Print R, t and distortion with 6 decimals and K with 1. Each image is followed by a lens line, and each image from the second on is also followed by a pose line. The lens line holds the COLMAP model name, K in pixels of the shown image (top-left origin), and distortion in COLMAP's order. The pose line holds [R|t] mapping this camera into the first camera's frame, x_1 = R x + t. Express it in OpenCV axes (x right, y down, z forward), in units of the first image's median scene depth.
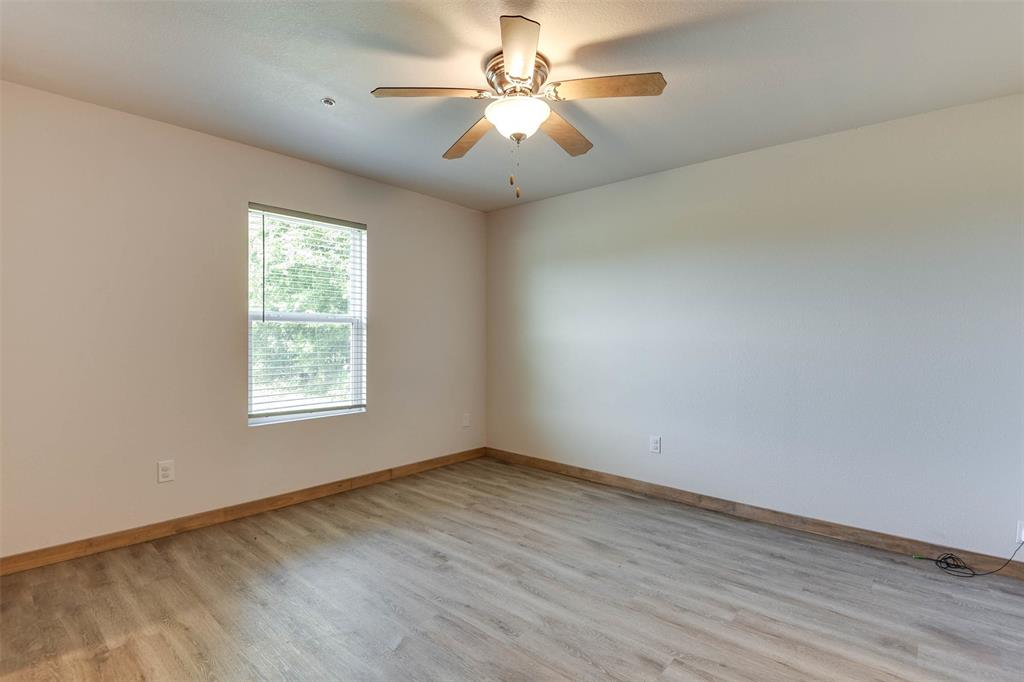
lens RADIAL K [[478.2, 0, 512.0], [0, 478.2, 341.0], [0, 0, 1]] dist [0.001300, -0.018558]
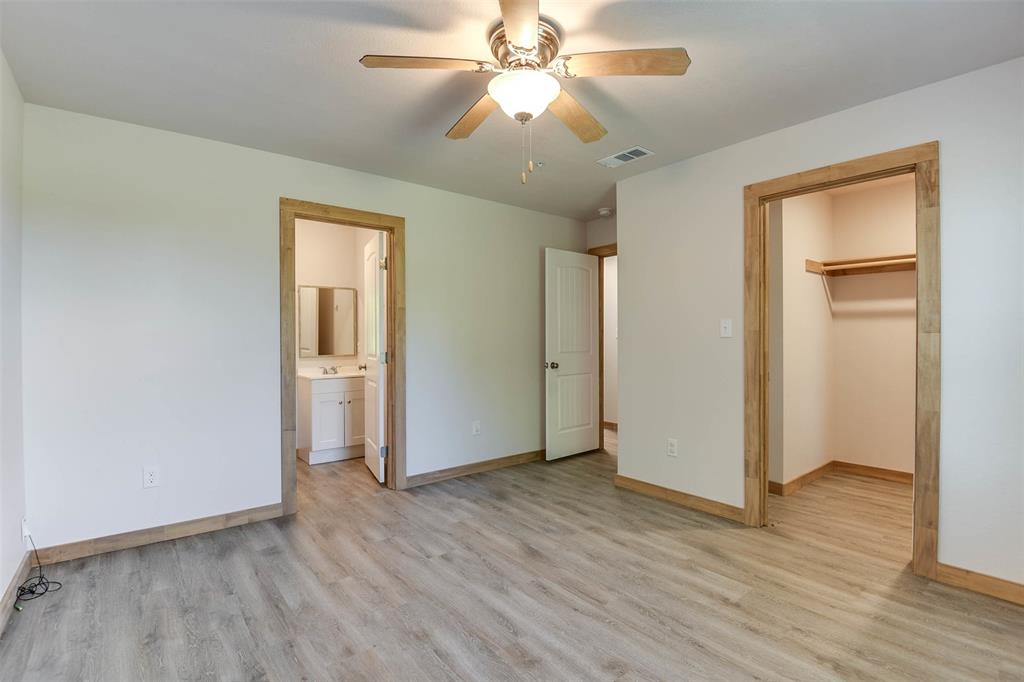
lens RADIAL K [[478.2, 0, 512.0], [0, 478.2, 341.0], [0, 0, 1]] dist [0.001300, -0.018558]
pose [[-0.985270, -0.005920, 0.170906, -0.124014], [-0.003763, 0.999909, 0.012942, -0.014093], [-0.170967, 0.012108, -0.985202, 1.921429]]
